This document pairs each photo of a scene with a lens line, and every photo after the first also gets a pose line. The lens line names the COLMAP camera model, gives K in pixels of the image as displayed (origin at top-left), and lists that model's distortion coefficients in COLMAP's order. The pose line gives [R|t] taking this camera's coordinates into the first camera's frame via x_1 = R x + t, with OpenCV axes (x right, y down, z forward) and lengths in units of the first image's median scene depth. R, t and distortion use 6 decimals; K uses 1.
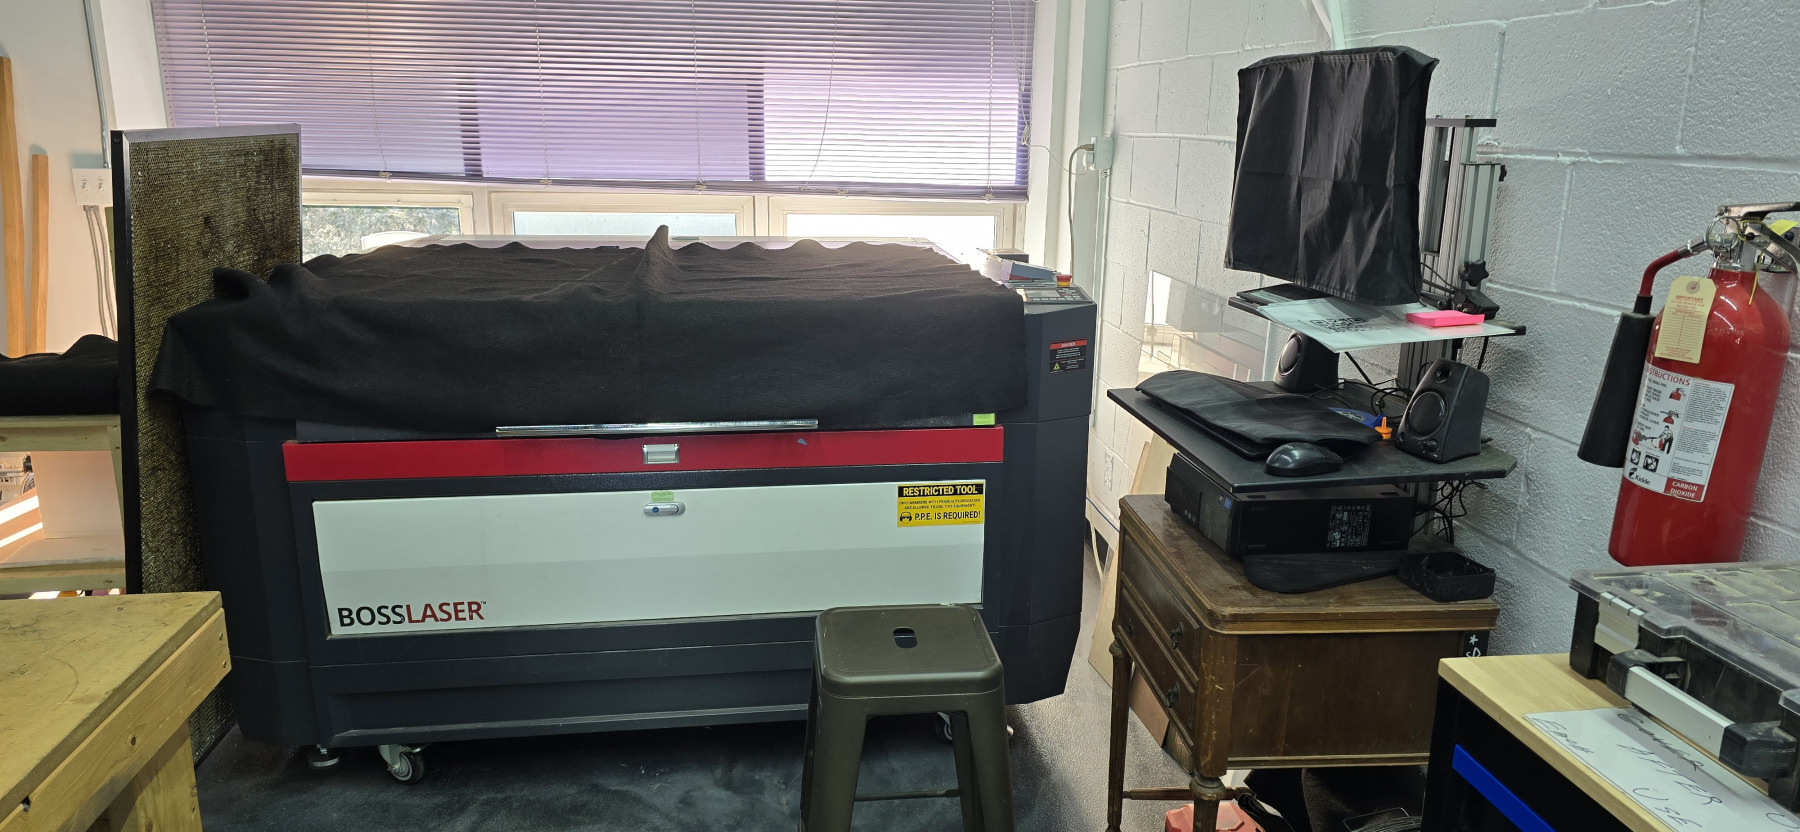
lens RADIAL K [[1213.7, 0, 917.4], [0, 1213.7, 424.7], [0, 0, 1]] dist [0.069538, -0.064681]
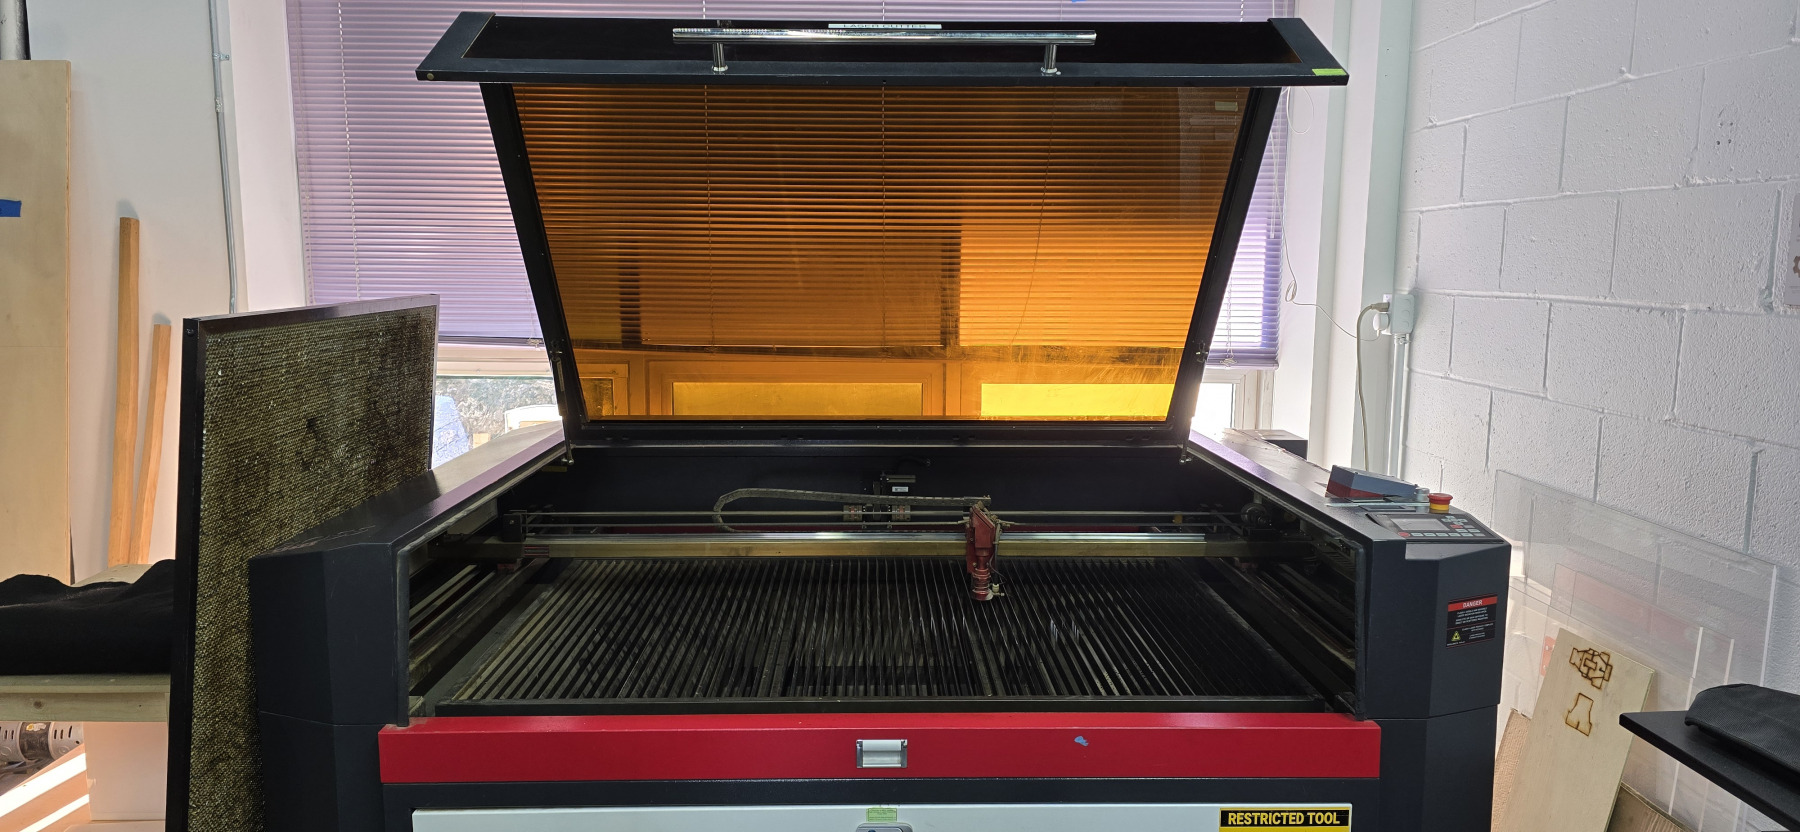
lens RADIAL K [[1213.7, 0, 896.0], [0, 1213.7, 418.7], [0, 0, 1]] dist [0.069538, -0.064681]
pose [[0.993449, 0.005346, -0.114155, -0.111469], [-0.018490, 0.993264, -0.114389, -0.079445], [0.112775, 0.115750, 0.986855, 0.254383]]
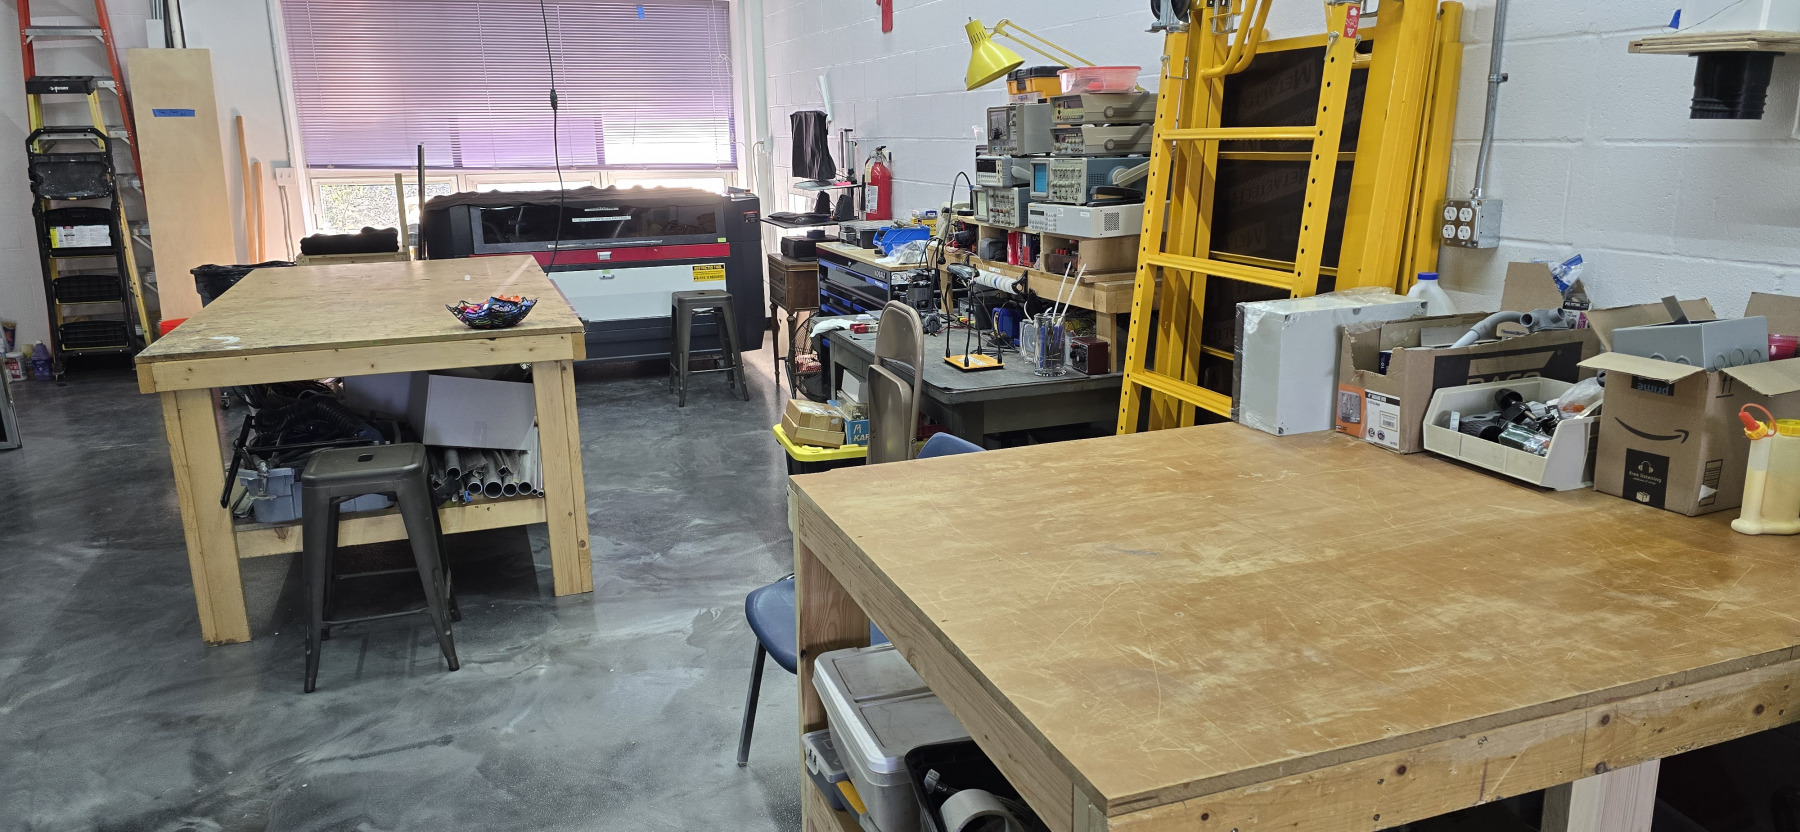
lens RADIAL K [[1213.7, 0, 911.9], [0, 1213.7, 424.1], [0, 0, 1]] dist [0.069538, -0.064681]
pose [[0.977688, -0.080291, 0.194111, -0.087543], [0.081788, 0.996650, 0.000304, 0.418839], [-0.193485, 0.015579, 0.980980, -1.678160]]
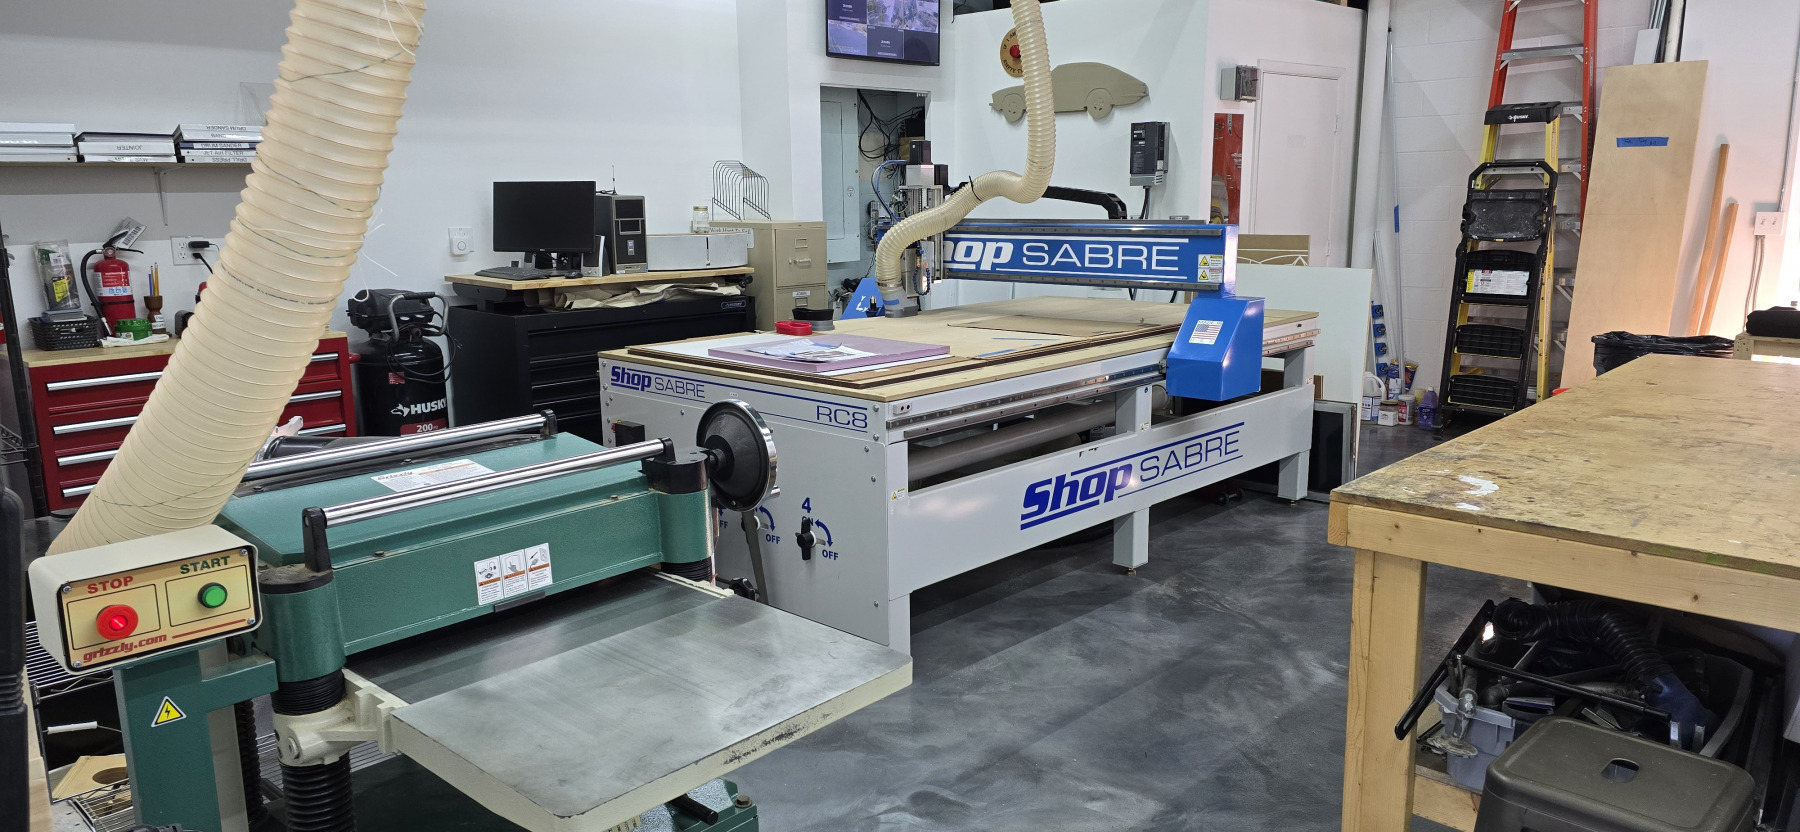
lens RADIAL K [[1213.7, 0, 880.7], [0, 1213.7, 428.4], [0, 0, 1]] dist [0.069538, -0.064681]
pose [[0.616776, 0.132400, -0.775924, -0.141404], [-0.170795, 0.984778, 0.032274, 0.277231], [0.768386, 0.112618, 0.630001, -1.115093]]
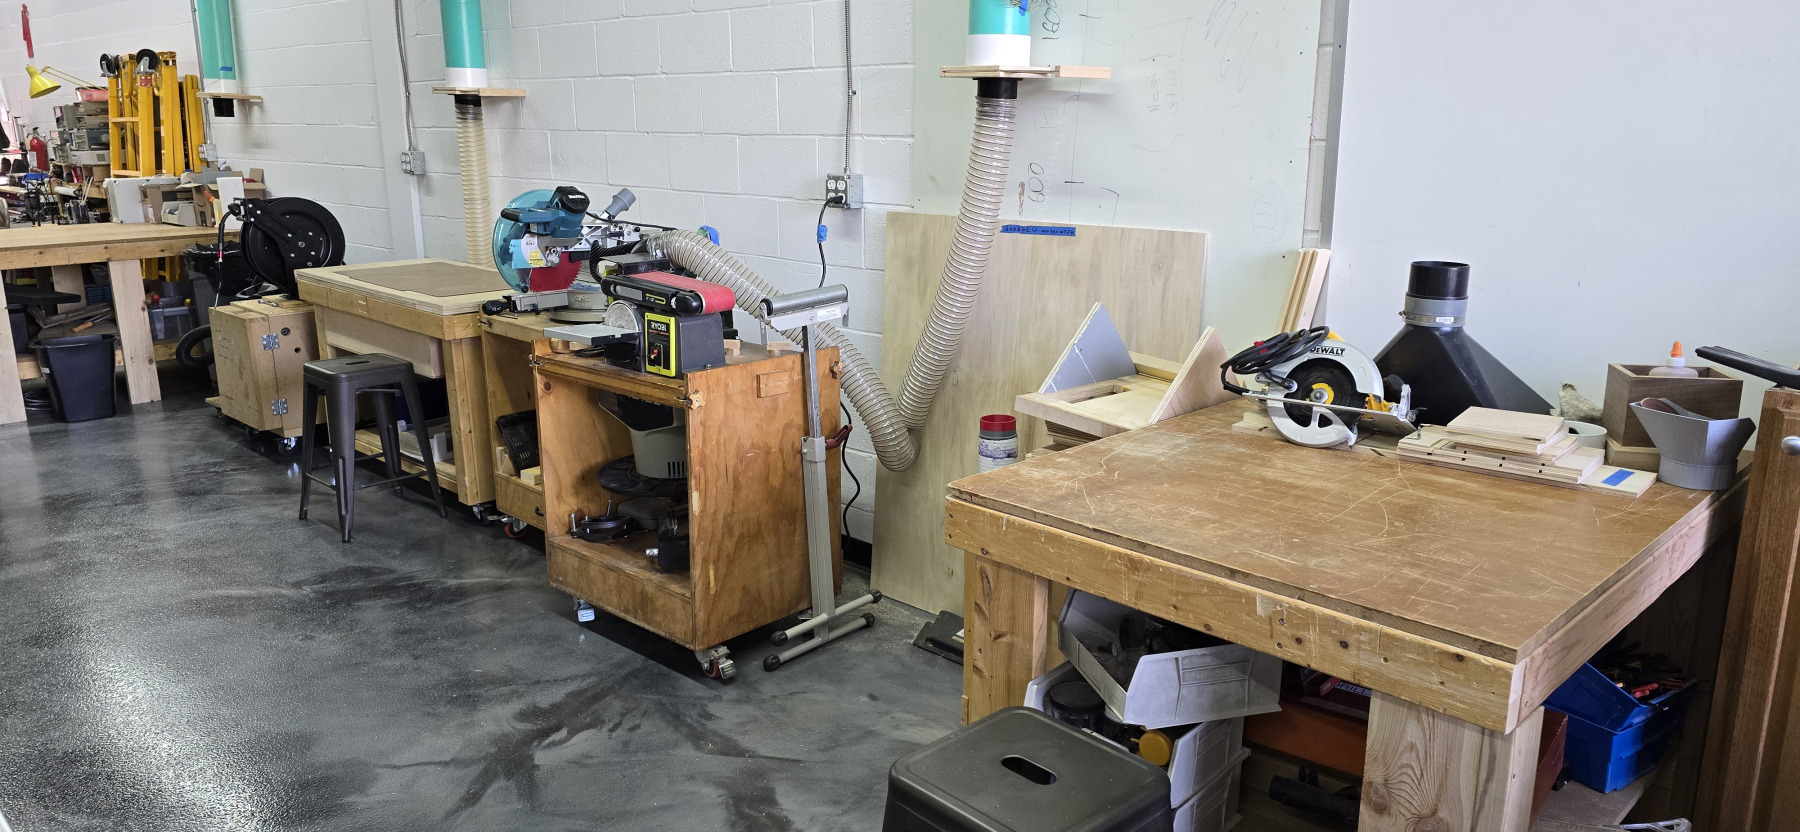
lens RADIAL K [[1213.7, 0, 892.6], [0, 1213.7, 407.7], [0, 0, 1]] dist [0.069538, -0.064681]
pose [[0.785009, -0.164535, 0.597235, 0.001015], [0.169986, 0.984290, 0.047736, 0.965887], [-0.595707, 0.064048, 0.800644, -3.813115]]
